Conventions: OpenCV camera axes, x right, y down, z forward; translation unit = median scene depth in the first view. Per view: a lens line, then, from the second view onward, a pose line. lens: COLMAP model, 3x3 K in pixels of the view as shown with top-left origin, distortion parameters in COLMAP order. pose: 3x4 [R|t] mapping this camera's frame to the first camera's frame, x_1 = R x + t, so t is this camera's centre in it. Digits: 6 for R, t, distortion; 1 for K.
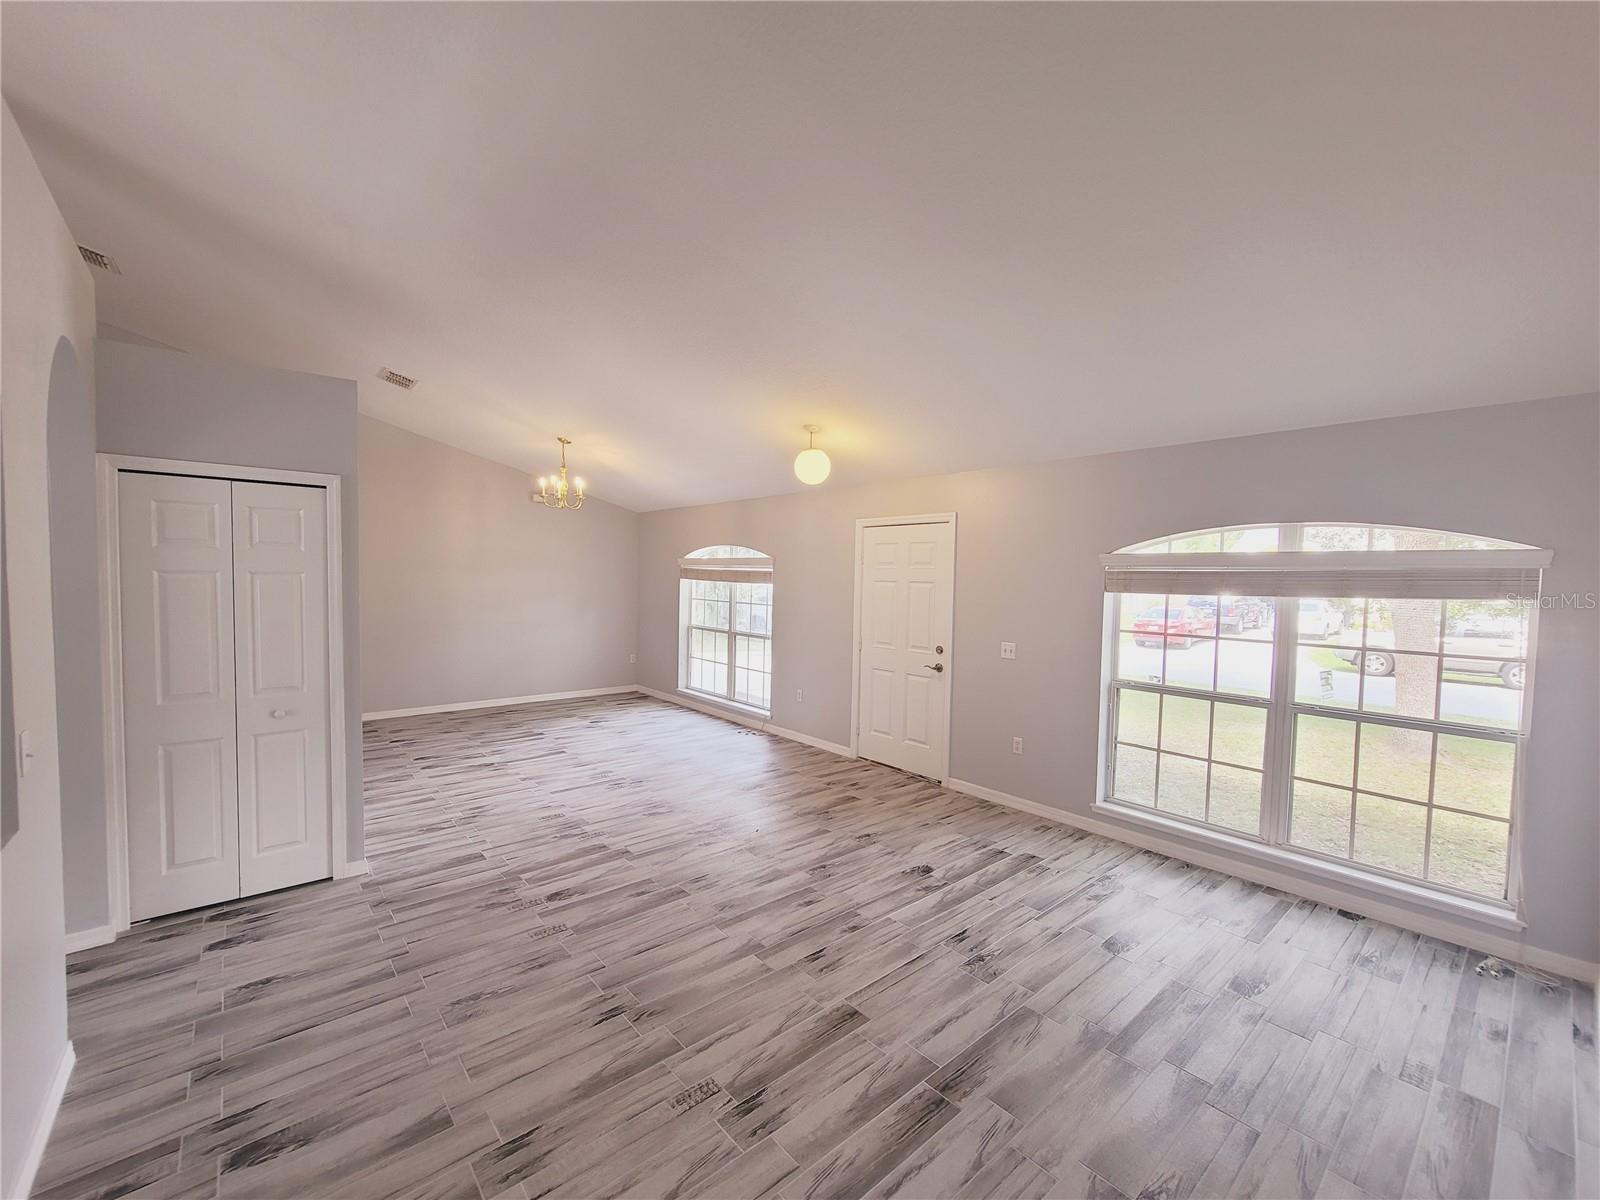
lens RADIAL K [[659.2, 0, 795.7], [0, 659.2, 609.3], [0, 0, 1]] dist [-0.006670, 0.001509]
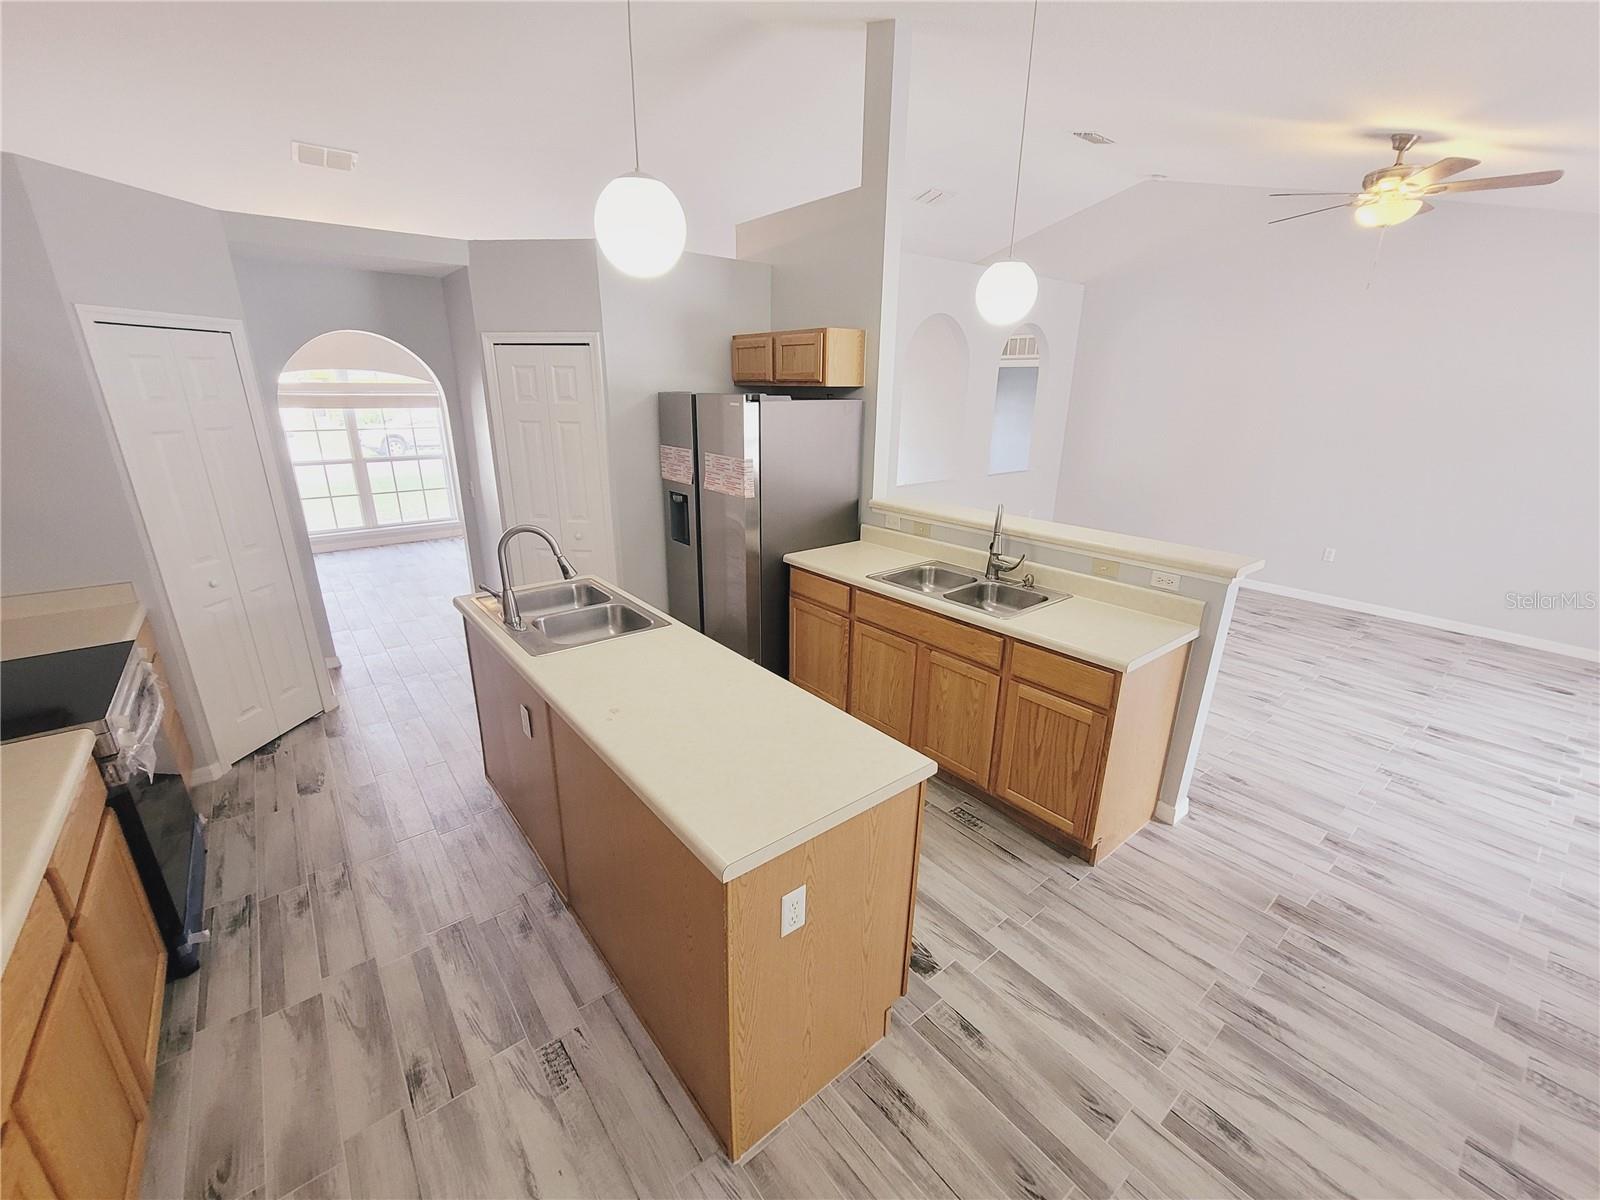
lens RADIAL K [[659.2, 0, 792.6], [0, 659.2, 604.7], [0, 0, 1]] dist [-0.006670, 0.001509]
pose [[0.031678, -0.340633, 0.939662, -1.278664], [0.038304, 0.939857, 0.339413, -0.086967], [-0.998764, 0.025241, 0.042820, 0.363897]]
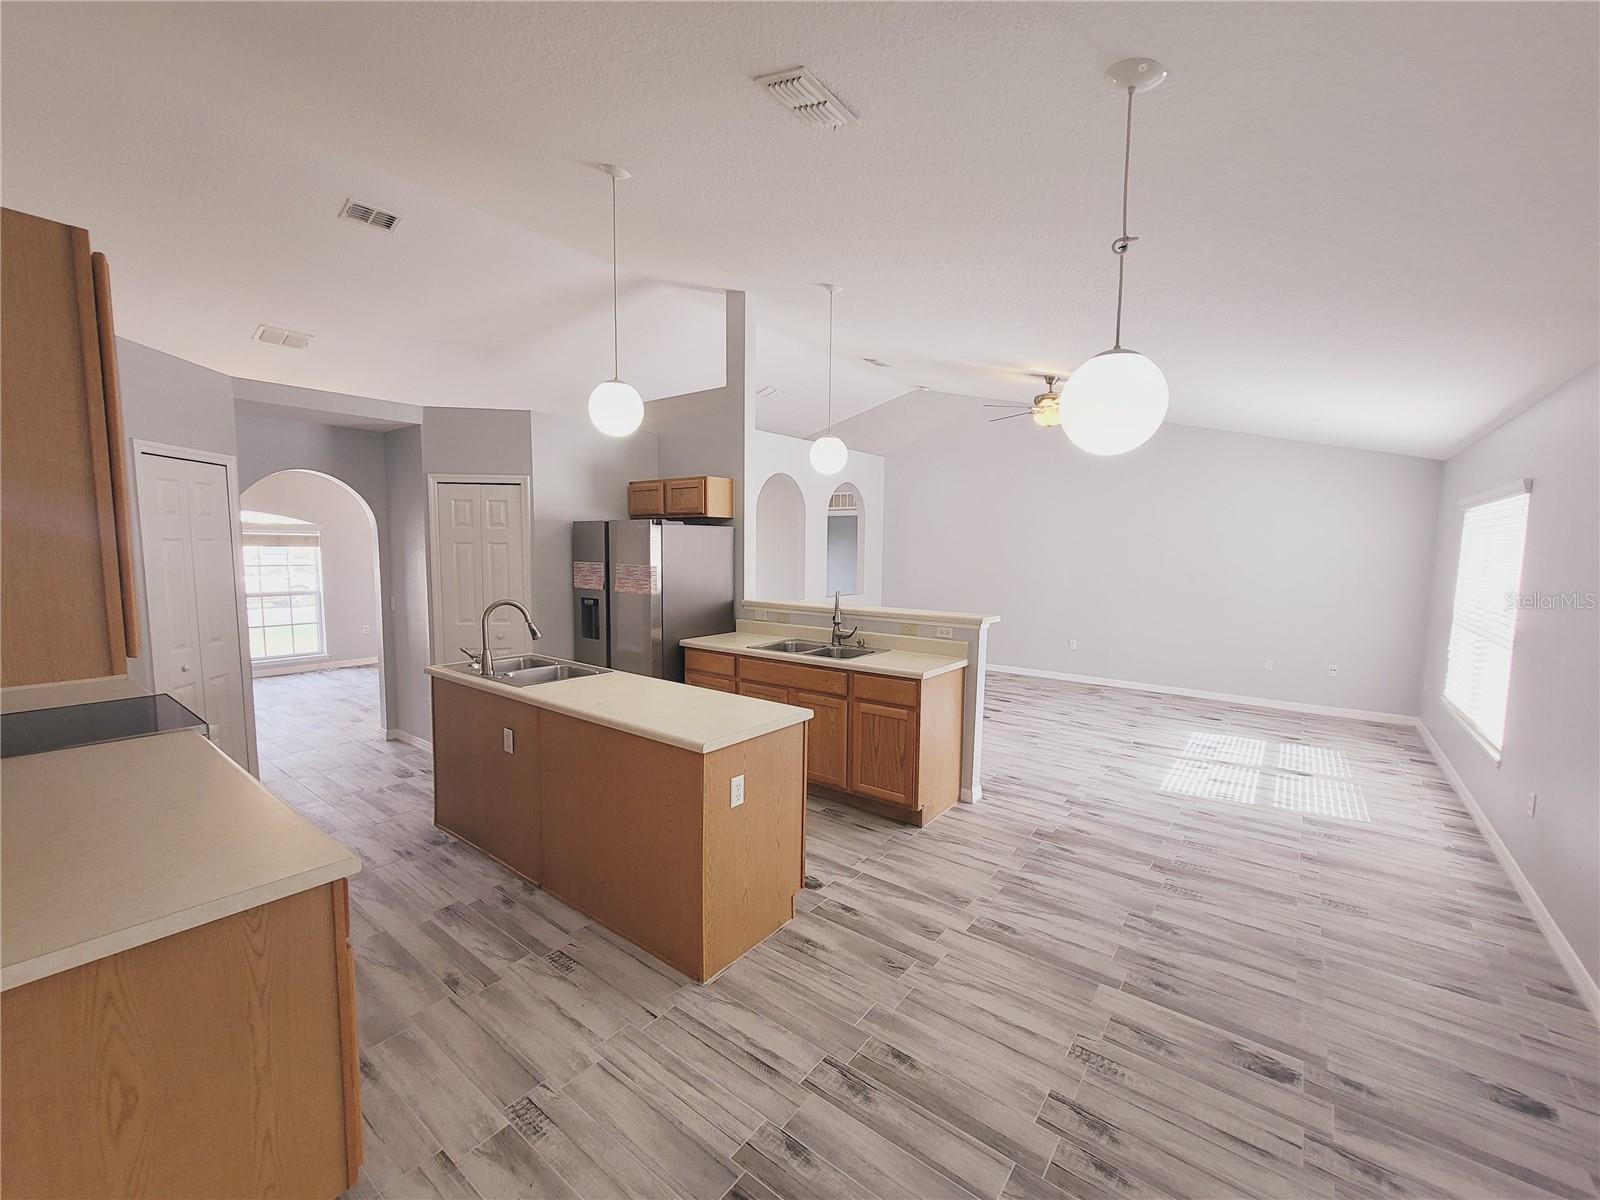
lens RADIAL K [[659.2, 0, 794.1], [0, 659.2, 603.3], [0, 0, 1]] dist [-0.006670, 0.001509]
pose [[-0.203979, -0.113077, 0.972423, -1.475158], [0.031038, 0.992061, 0.121871, -0.058835], [-0.978483, 0.055041, -0.198850, 0.417067]]
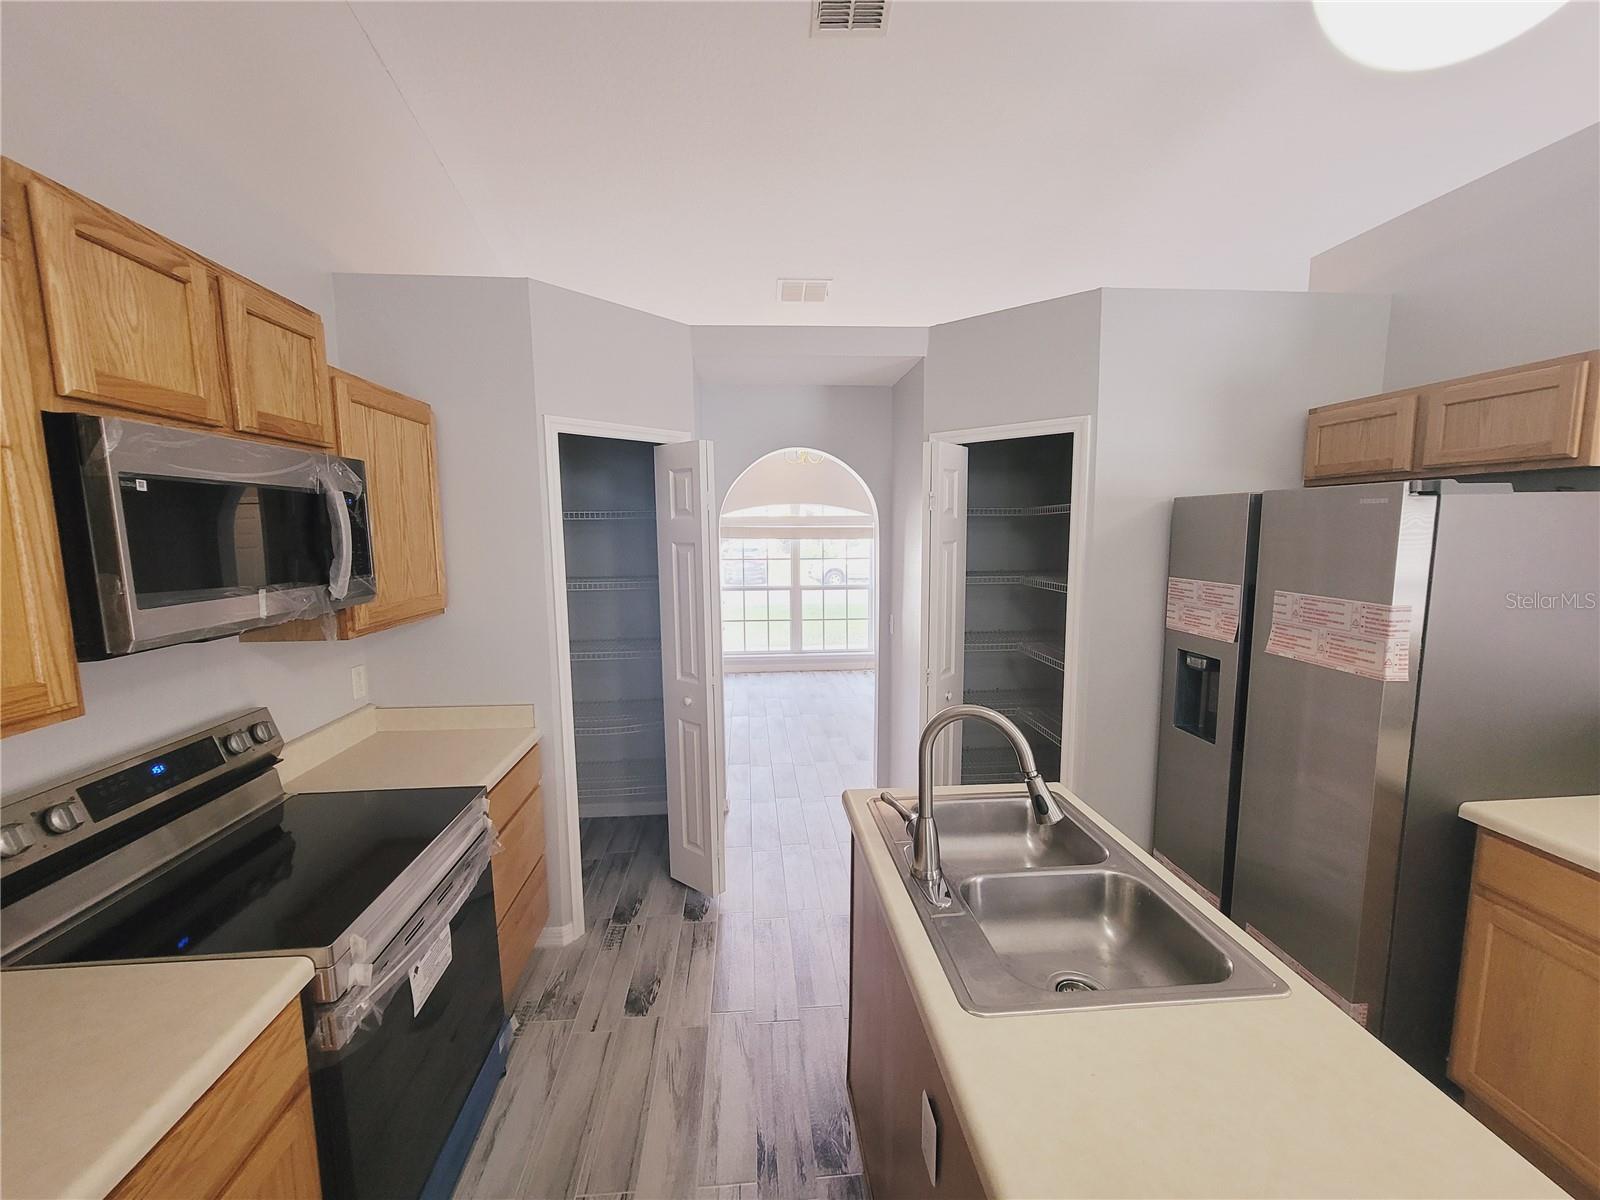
lens RADIAL K [[659.2, 0, 791.9], [0, 659.2, 604.8], [0, 0, 1]] dist [-0.006670, 0.001509]
pose [[0.589632, -0.124130, 0.798077, -1.089959], [0.062050, 0.992161, 0.108474, -0.061753], [-0.805285, -0.014439, 0.592712, 0.465063]]
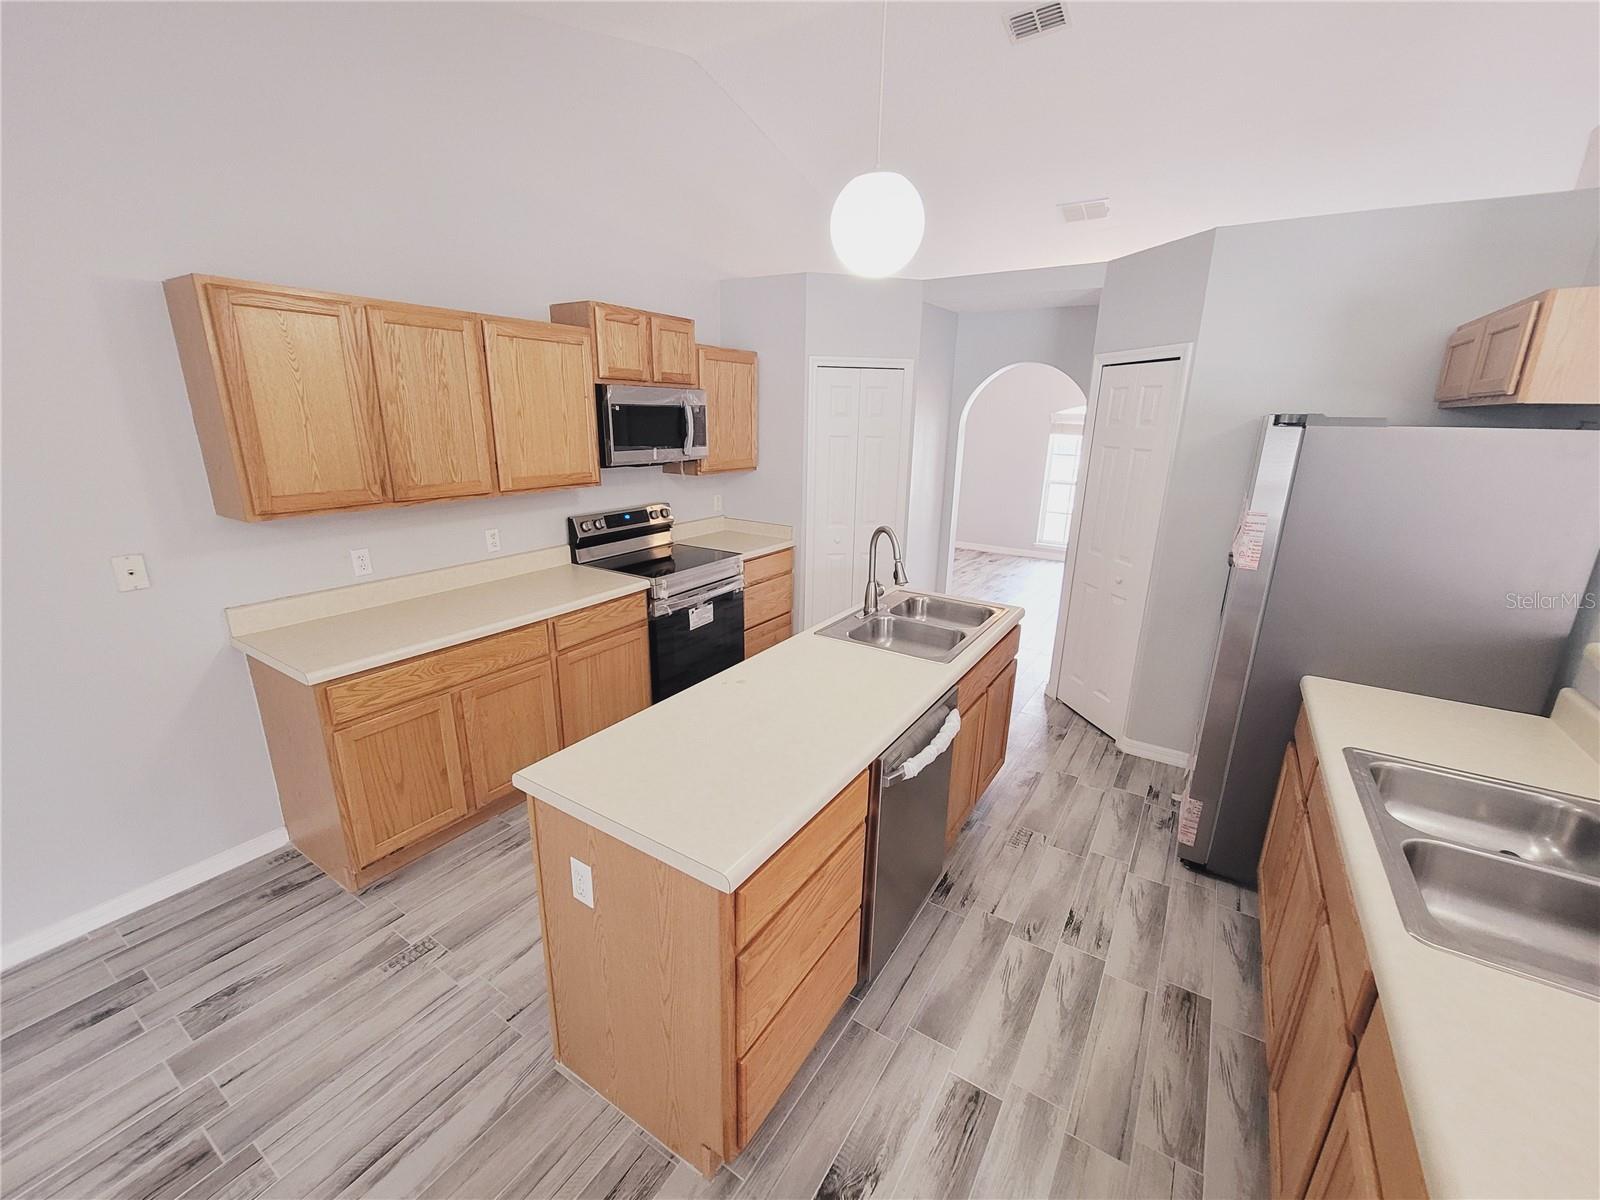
lens RADIAL K [[659.2, 0, 796.0], [0, 659.2, 605.5], [0, 0, 1]] dist [-0.006670, 0.001509]
pose [[0.958359, -0.087293, 0.271896, -1.066699], [0.019023, 0.969533, 0.244221, -0.058621], [-0.284931, -0.228879, 0.930822, 0.142681]]
